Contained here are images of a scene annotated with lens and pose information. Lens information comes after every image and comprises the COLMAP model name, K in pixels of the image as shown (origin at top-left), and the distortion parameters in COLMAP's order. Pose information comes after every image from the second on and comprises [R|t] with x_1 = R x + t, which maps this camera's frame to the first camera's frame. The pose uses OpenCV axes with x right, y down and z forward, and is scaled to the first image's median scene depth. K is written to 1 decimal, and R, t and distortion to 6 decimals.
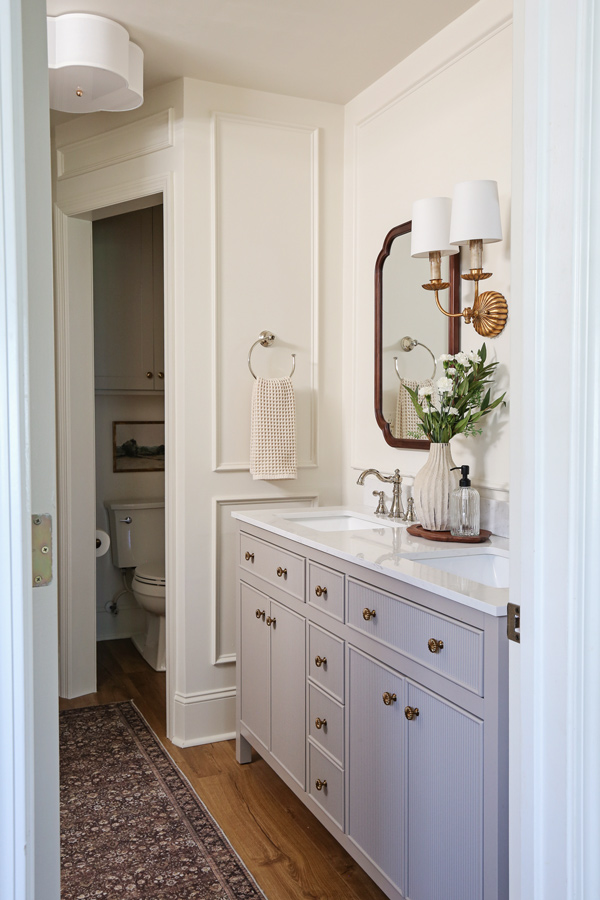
lens RADIAL K [[820.6, 0, 282.9], [0, 820.6, 444.5], [0, 0, 1]] dist [0.028933, 0.000000]
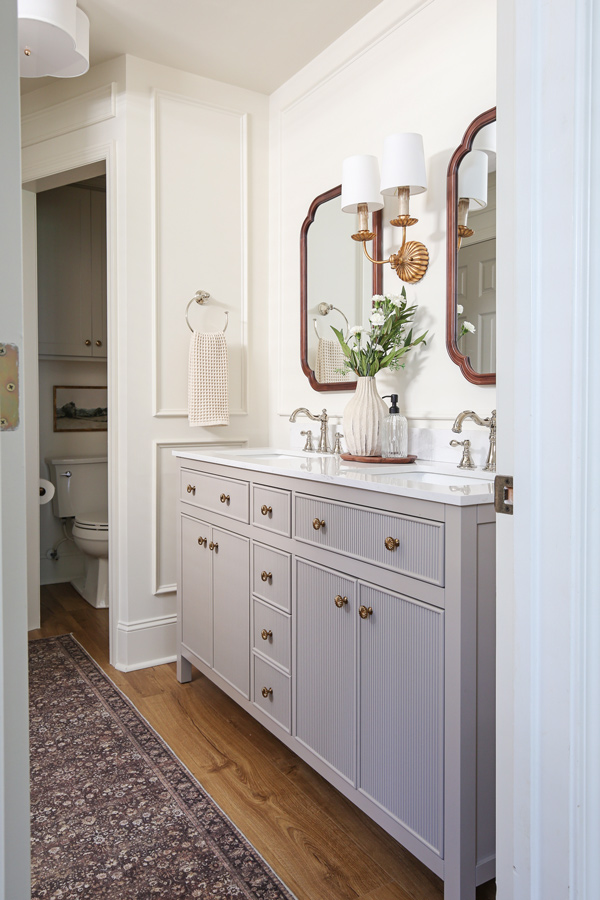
lens RADIAL K [[662.6, 0, 293.2], [0, 662.6, 425.3], [0, 0, 1]] dist [0.003328, -0.000512]
pose [[0.988275, -0.003369, 0.152650, -0.041963], [0.005590, 0.999885, -0.014126, 0.067849], [-0.152585, 0.014813, 0.988179, 0.121350]]
